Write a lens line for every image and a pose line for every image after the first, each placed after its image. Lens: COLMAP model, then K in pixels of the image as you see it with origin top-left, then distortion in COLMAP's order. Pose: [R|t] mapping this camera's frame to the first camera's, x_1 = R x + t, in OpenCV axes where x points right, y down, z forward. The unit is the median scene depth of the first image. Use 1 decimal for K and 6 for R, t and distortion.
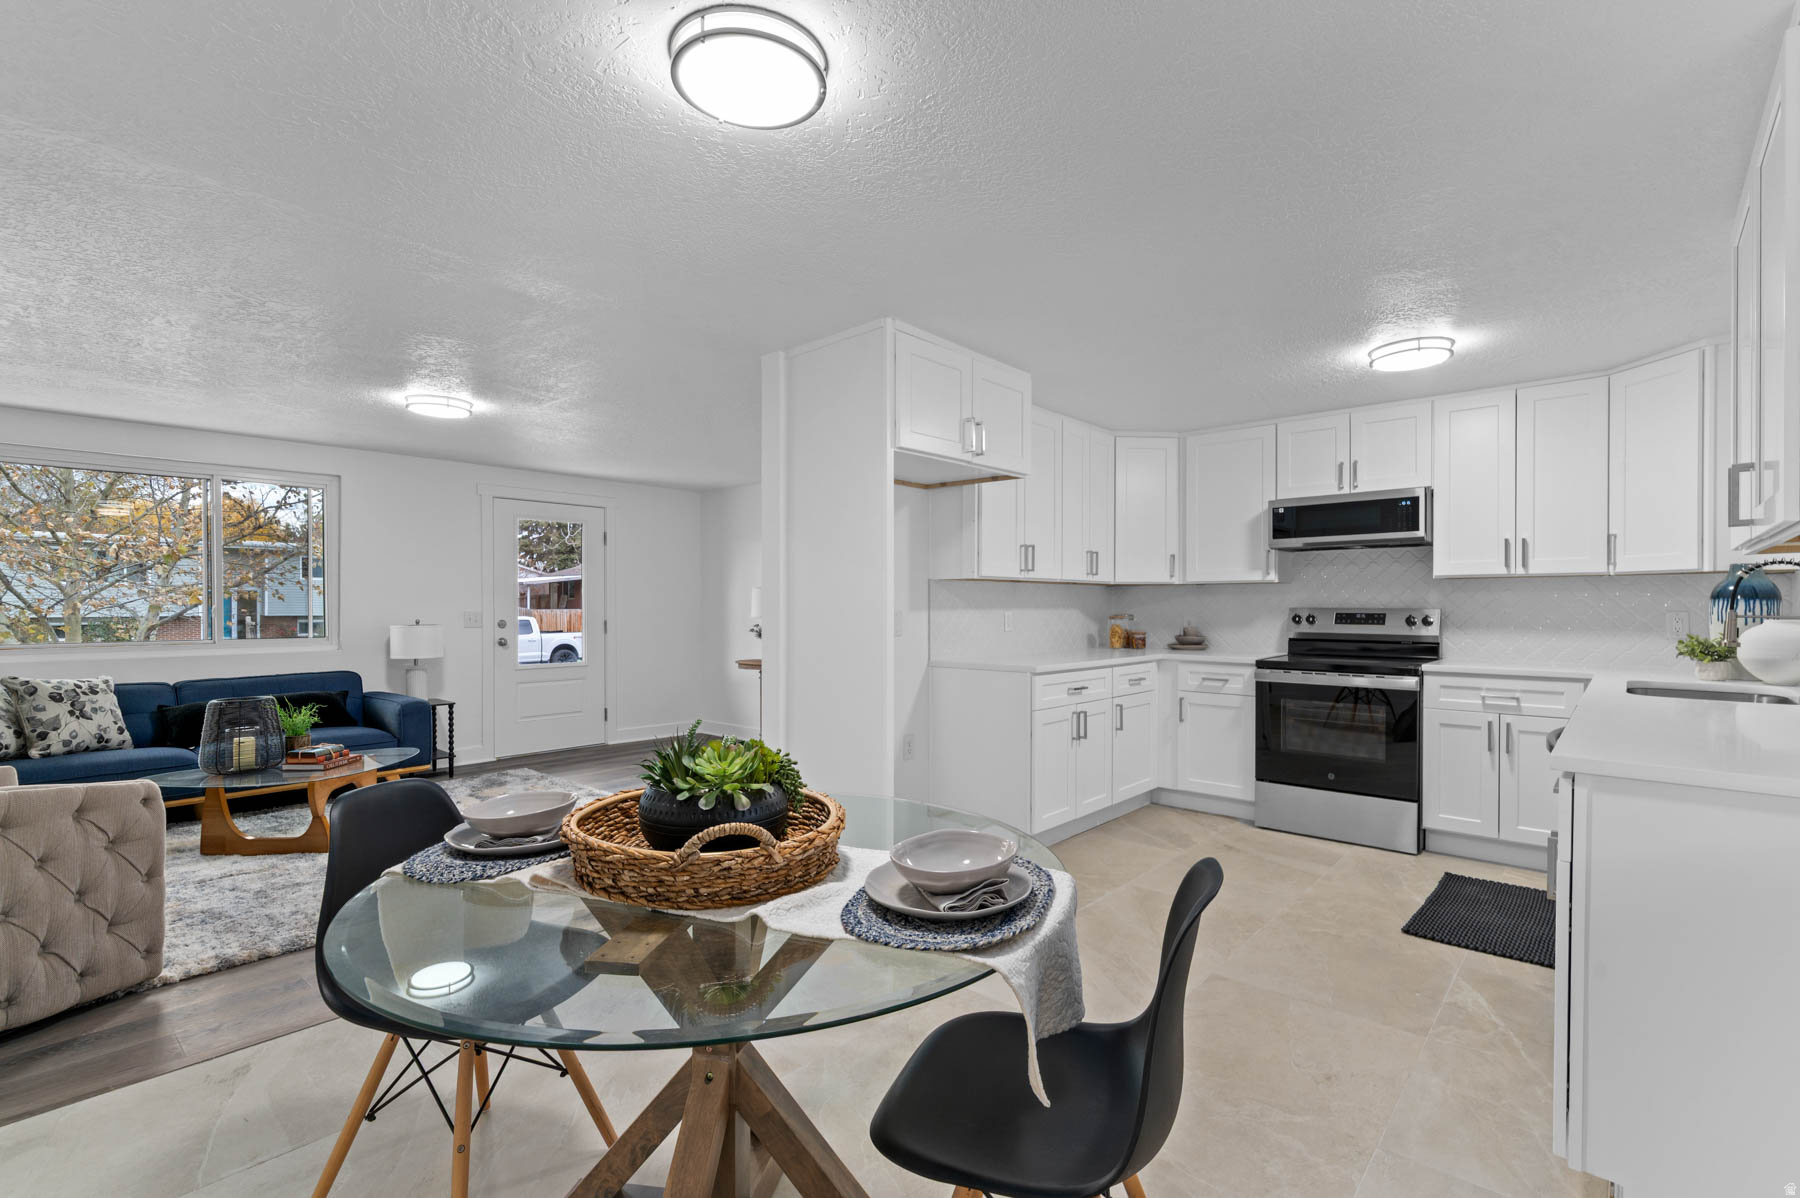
lens RADIAL K [[820.9, 0, 900.7], [0, 820.9, 607.2], [0, 0, 1]] dist [-0.000533, -0.000065]
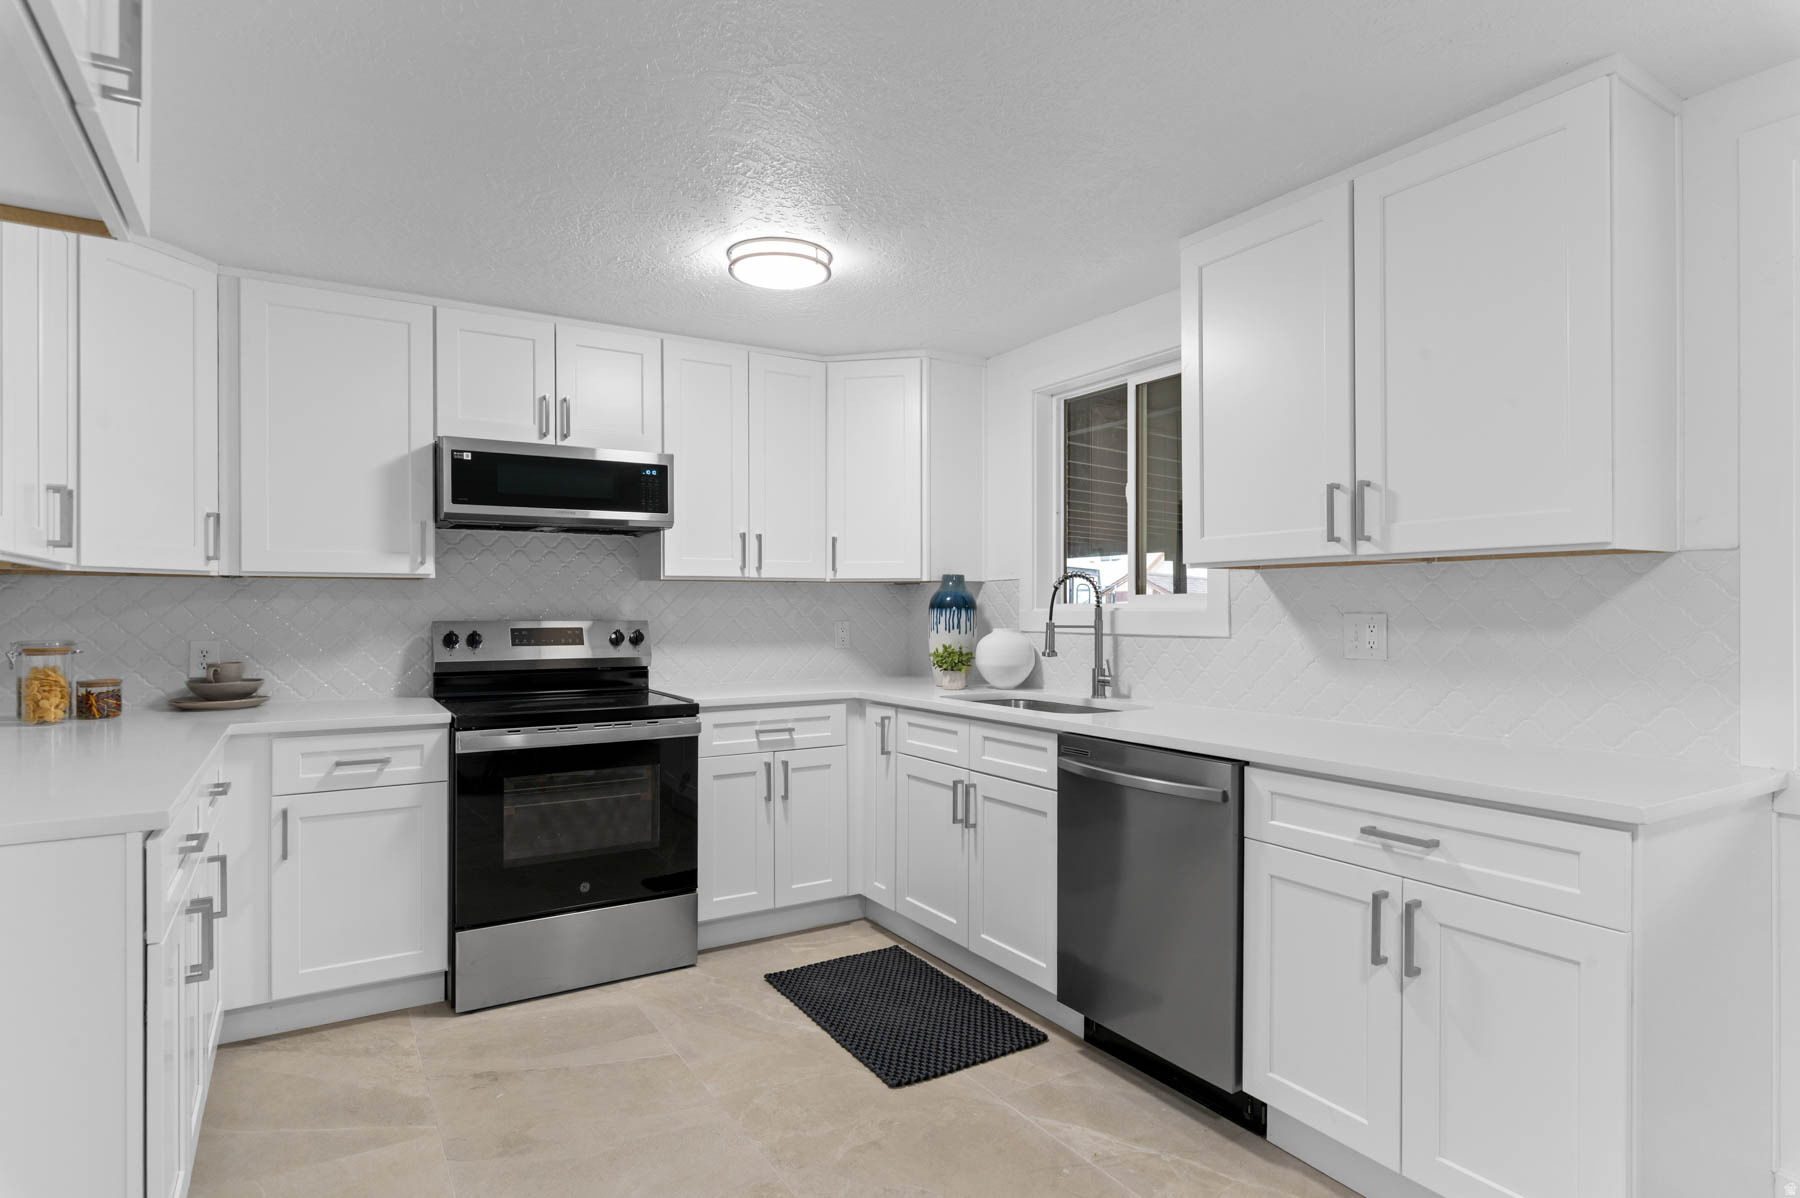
lens RADIAL K [[955.5, 0, 932.7], [0, 955.5, 612.6], [0, 0, 1]] dist [0.003276, -0.001148]
pose [[0.263101, -0.002634, 0.964765, -0.109250], [0.005791, 0.999983, 0.001151, -0.004910], [-0.964751, 0.005284, 0.263111, 0.514878]]
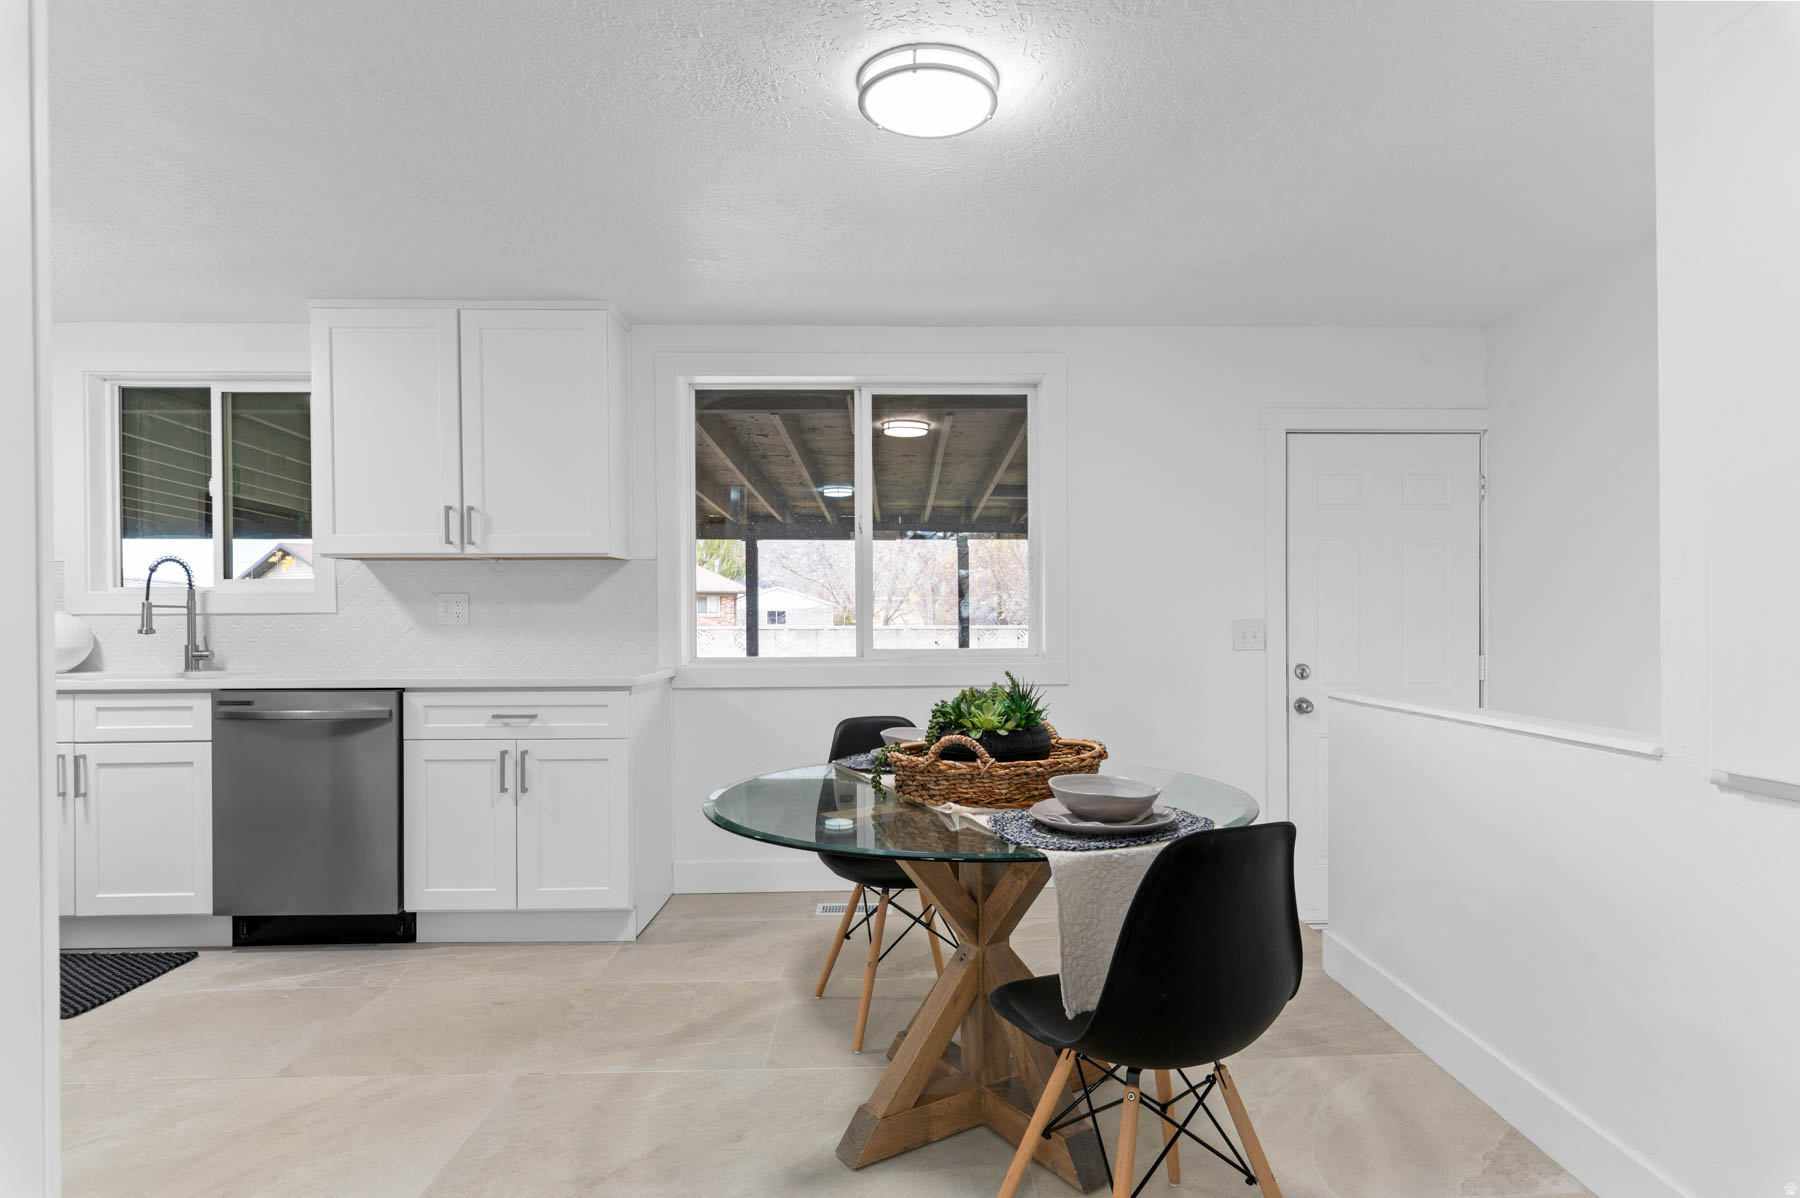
lens RADIAL K [[955.5, 0, 903.8], [0, 955.5, 607.9], [0, 0, 1]] dist [0.003276, -0.001148]
pose [[-0.680333, 0.002915, 0.732897, -0.391879], [0.008906, 0.999951, 0.004291, 0.011552], [-0.732849, 0.009446, -0.680326, 0.708061]]
